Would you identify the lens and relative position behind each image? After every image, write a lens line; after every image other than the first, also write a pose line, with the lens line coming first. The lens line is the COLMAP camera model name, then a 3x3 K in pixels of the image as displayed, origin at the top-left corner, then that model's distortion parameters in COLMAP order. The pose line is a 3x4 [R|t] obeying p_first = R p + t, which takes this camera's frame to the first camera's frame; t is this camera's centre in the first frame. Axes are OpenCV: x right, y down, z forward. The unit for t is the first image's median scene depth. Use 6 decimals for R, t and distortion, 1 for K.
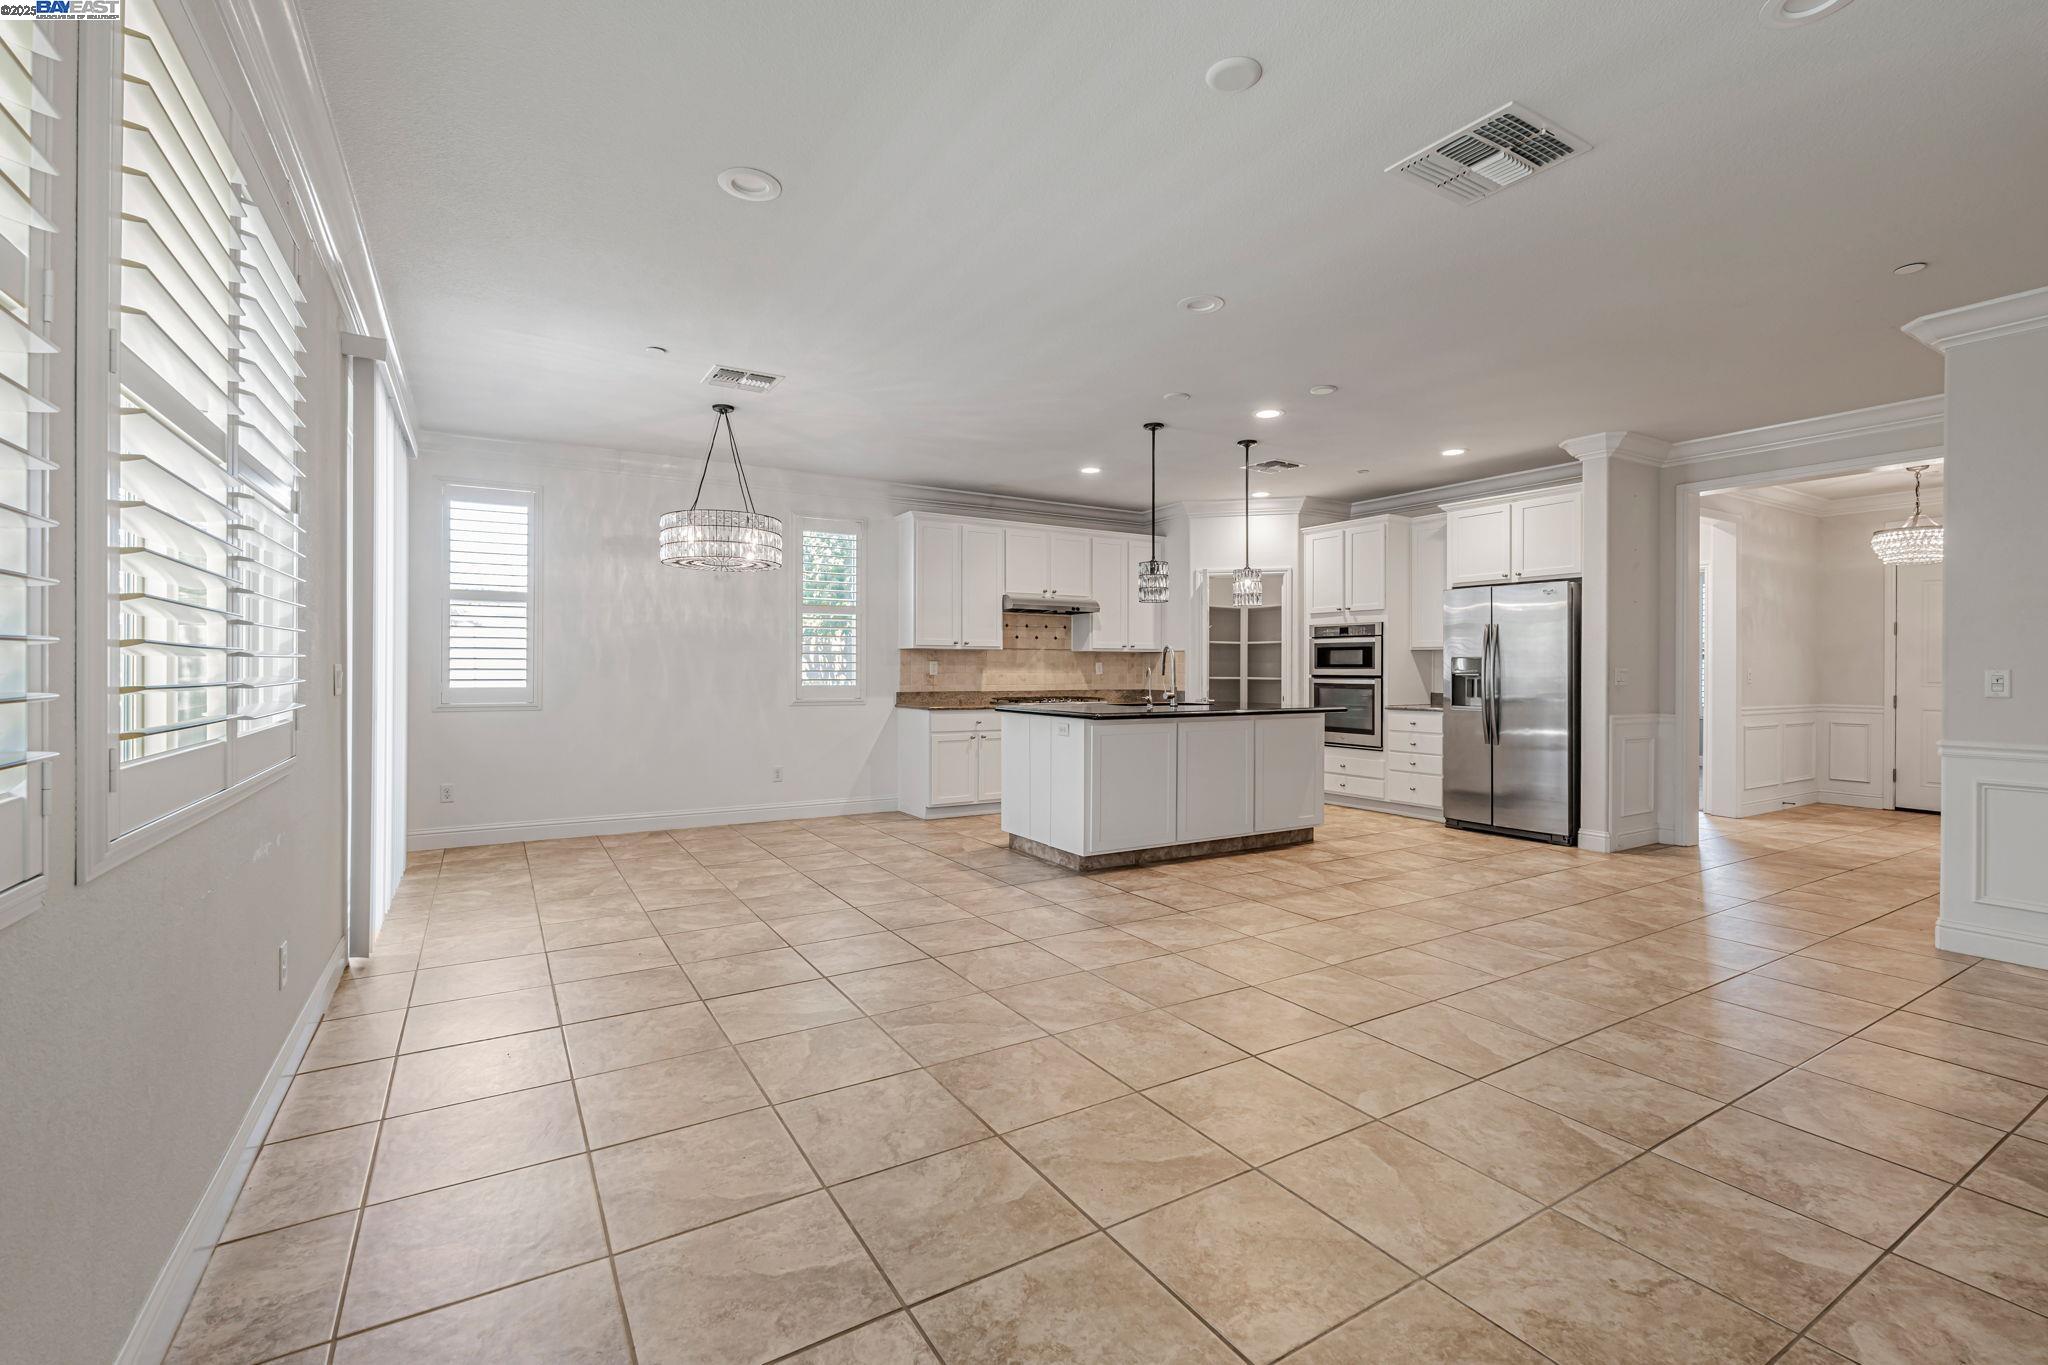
lens RADIAL K [[895.3, 0, 1029.9], [0, 895.3, 669.0], [0, 0, 1]] dist [-0.003566, 0.000170]
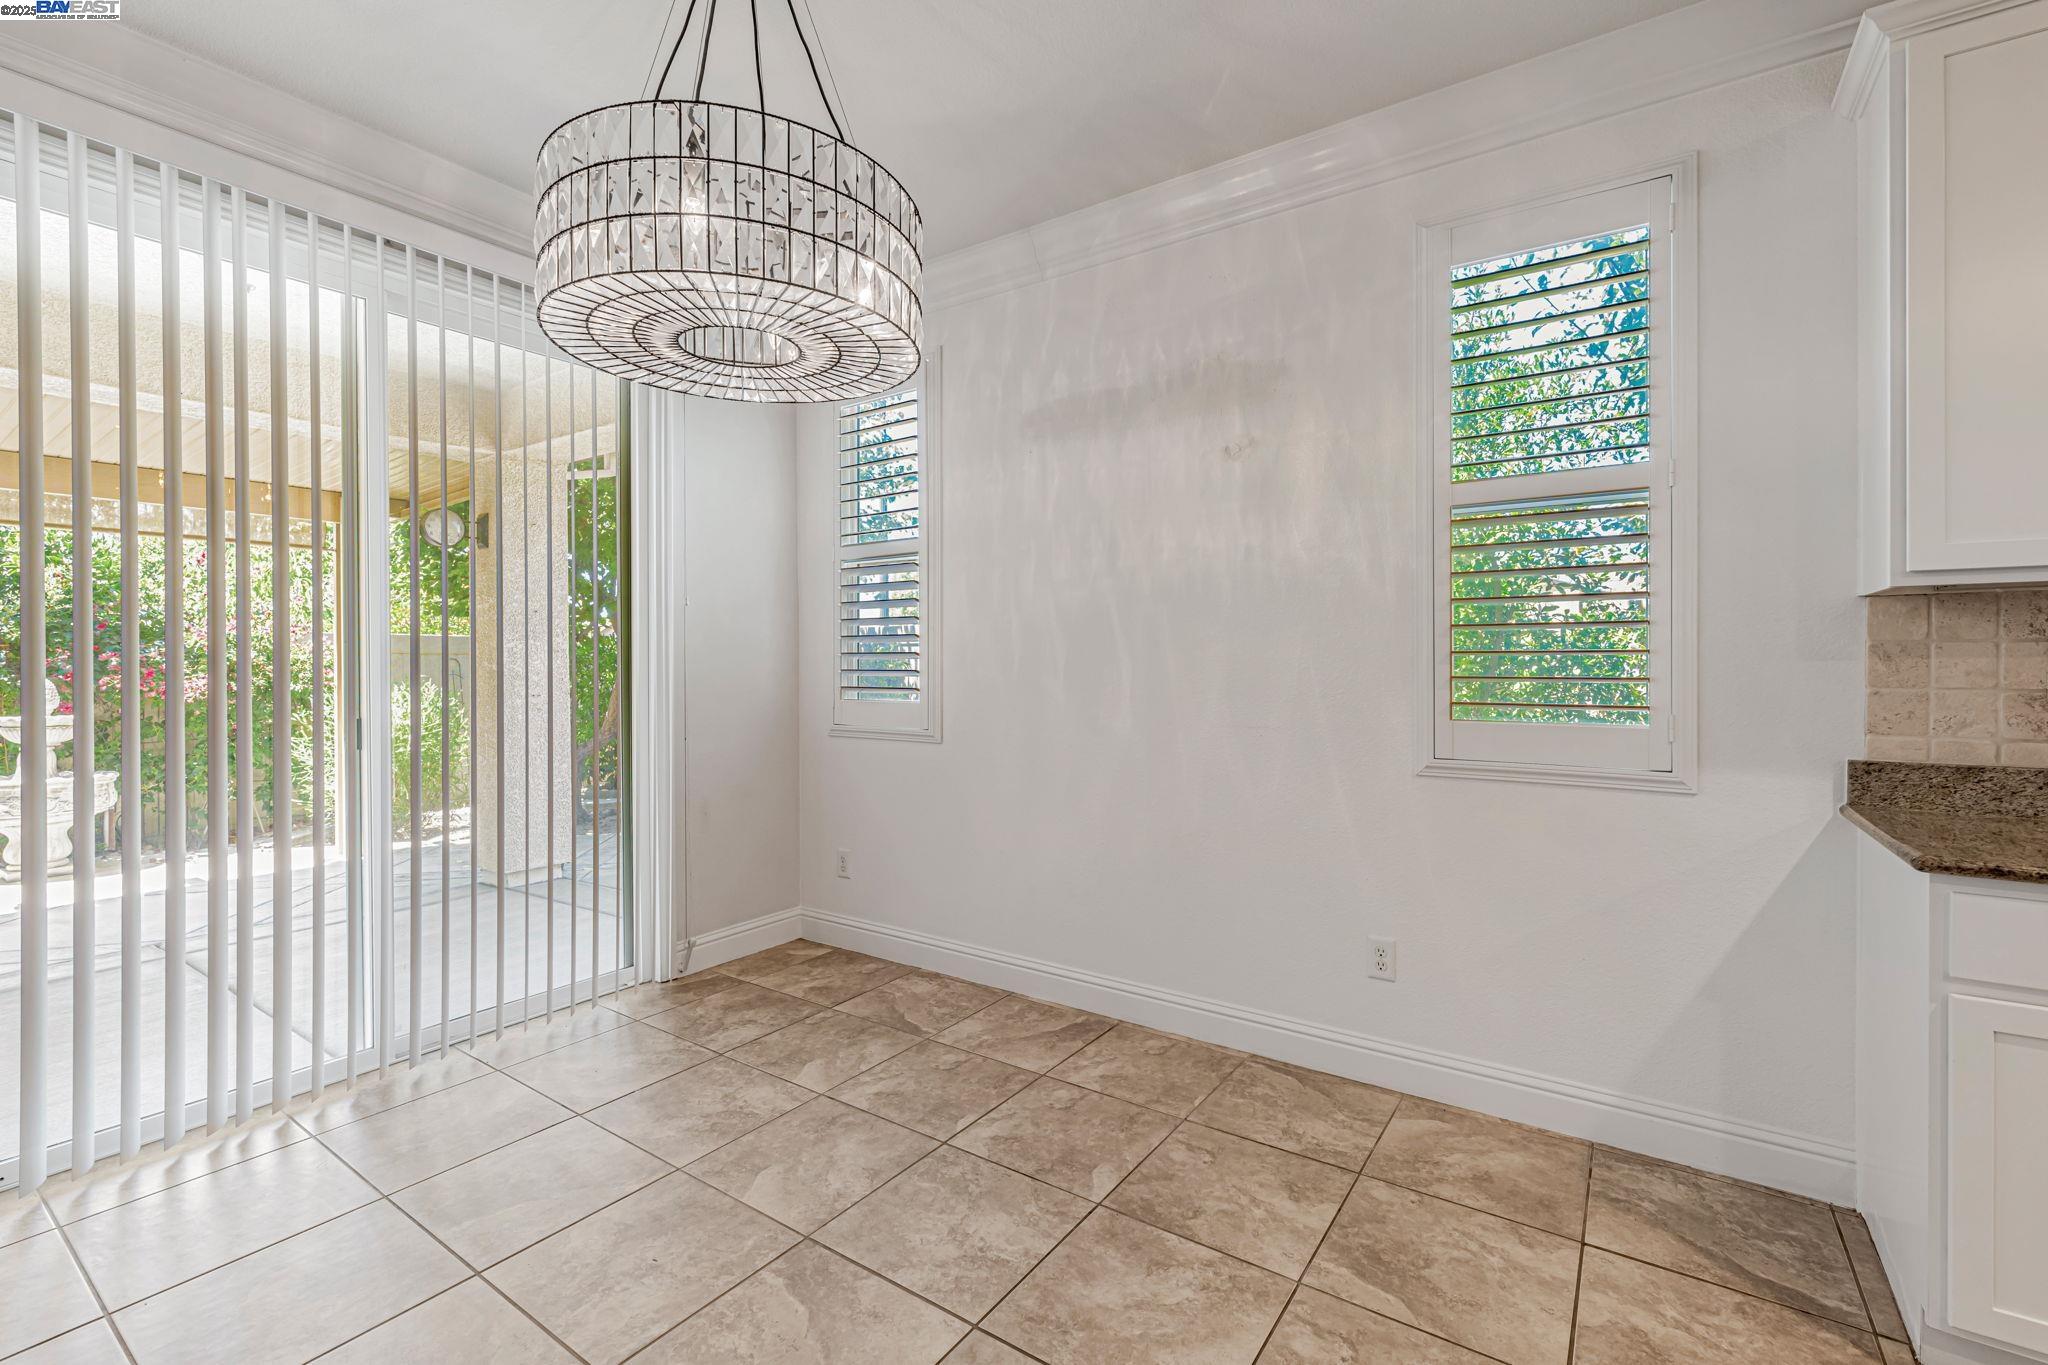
lens RADIAL K [[895.3, 0, 1029.9], [0, 895.3, 669.0], [0, 0, 1]] dist [-0.003566, 0.000170]
pose [[0.408561, 0.002731, -0.912727, -0.007593], [0.002700, 0.999988, 0.004200, -0.002967], [0.912727, -0.004180, 0.408548, 0.757583]]
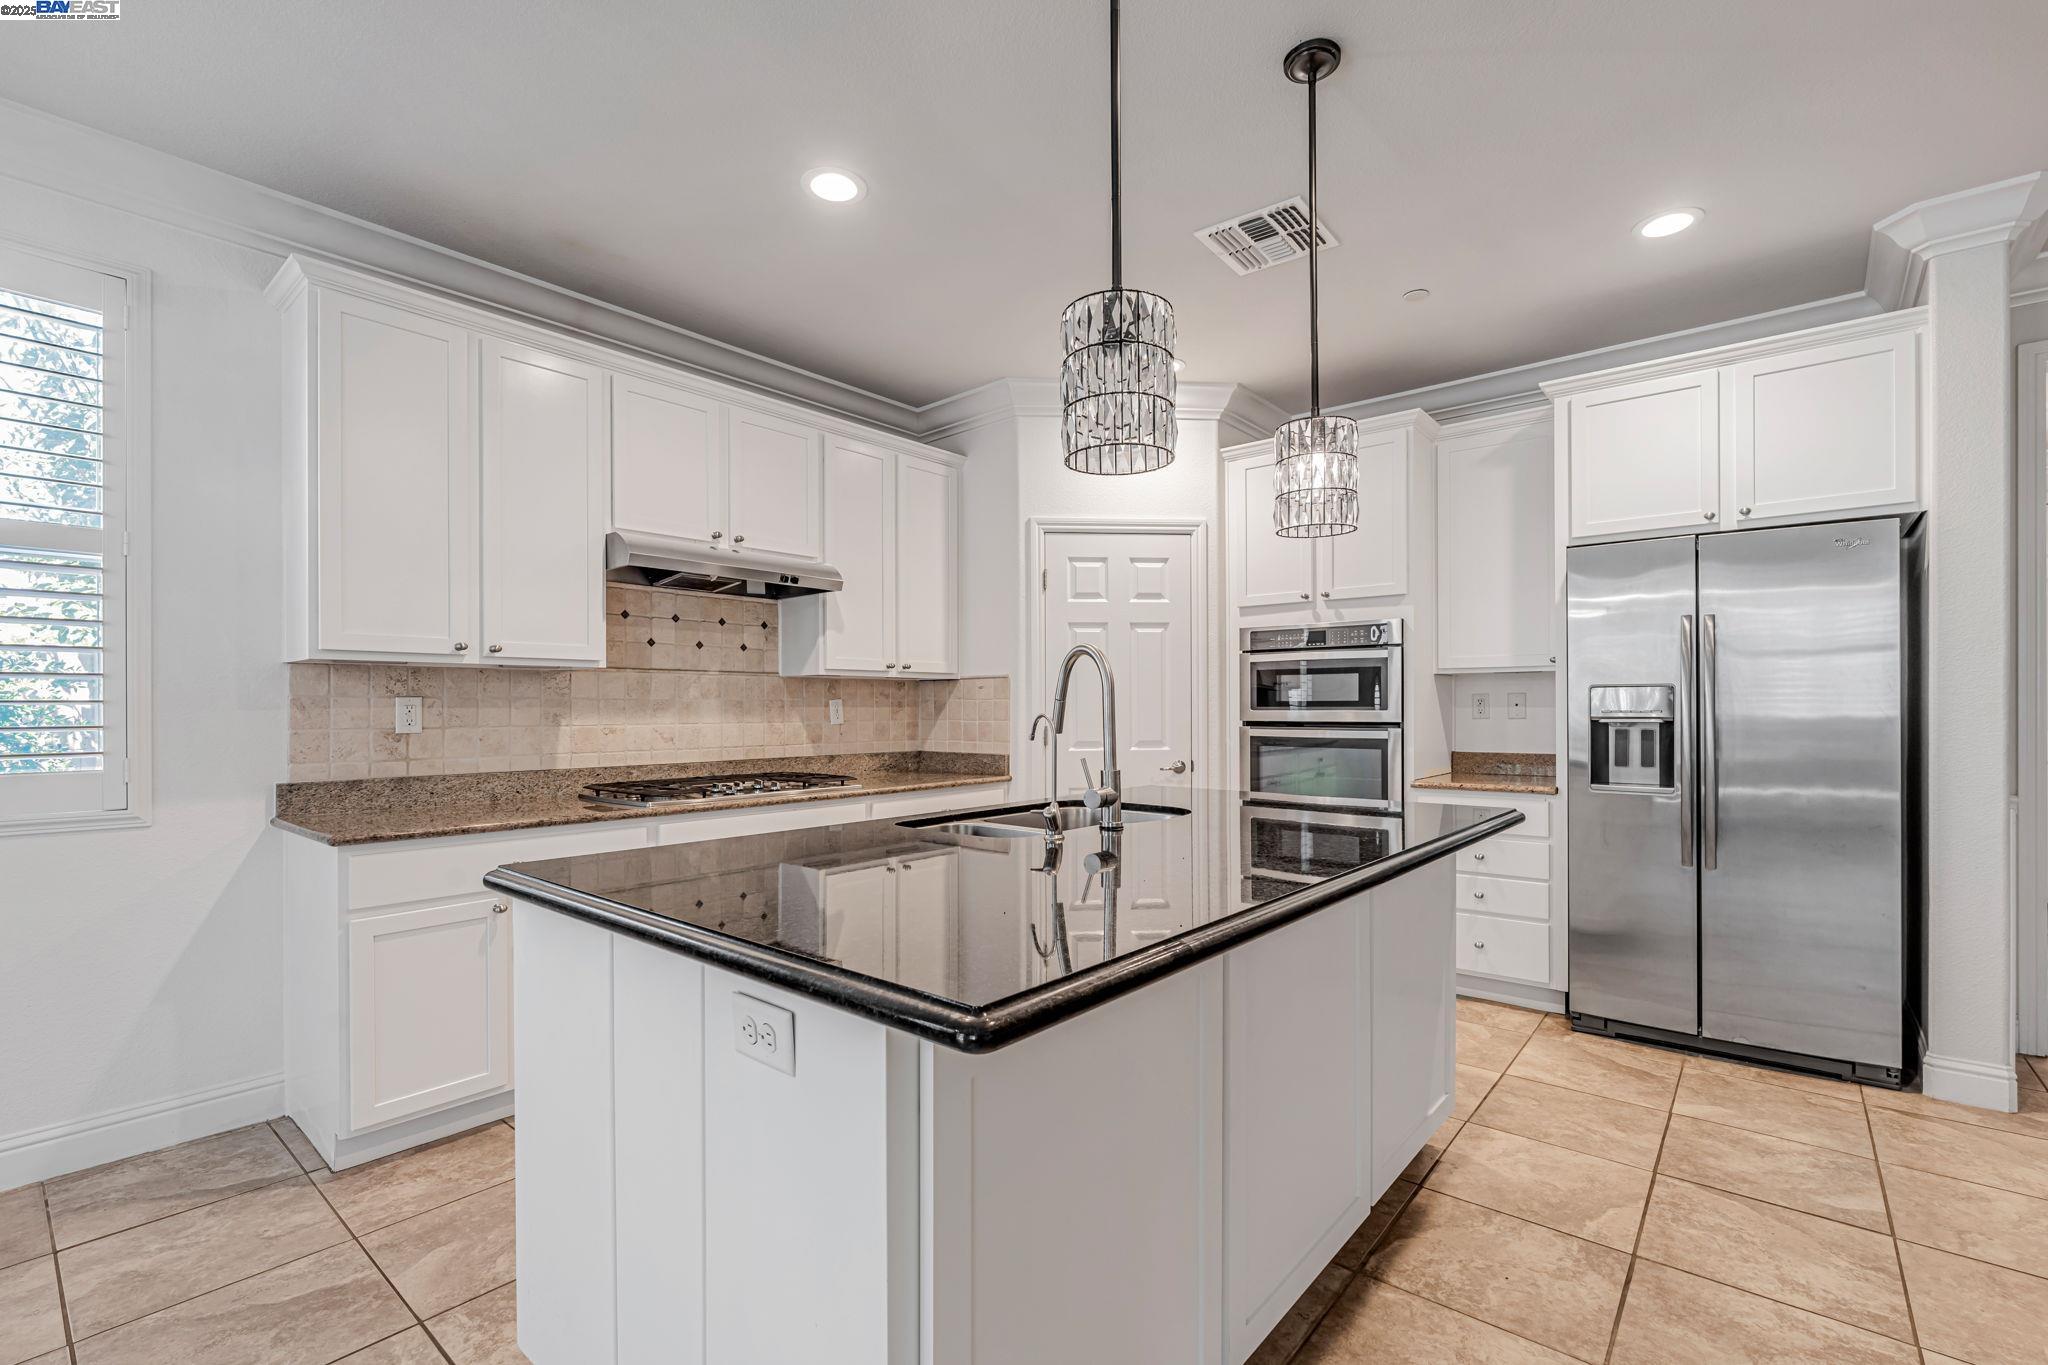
lens RADIAL K [[895.1, 0, 1020.9], [0, 895.1, 706.3], [0, 0, 1]] dist [-0.002301, -0.000051]
pose [[0.948482, -0.005277, 0.316786, 0.022291], [0.006214, 0.999979, -0.001948, -0.002574], [-0.316769, 0.003816, 0.948495, 0.642005]]
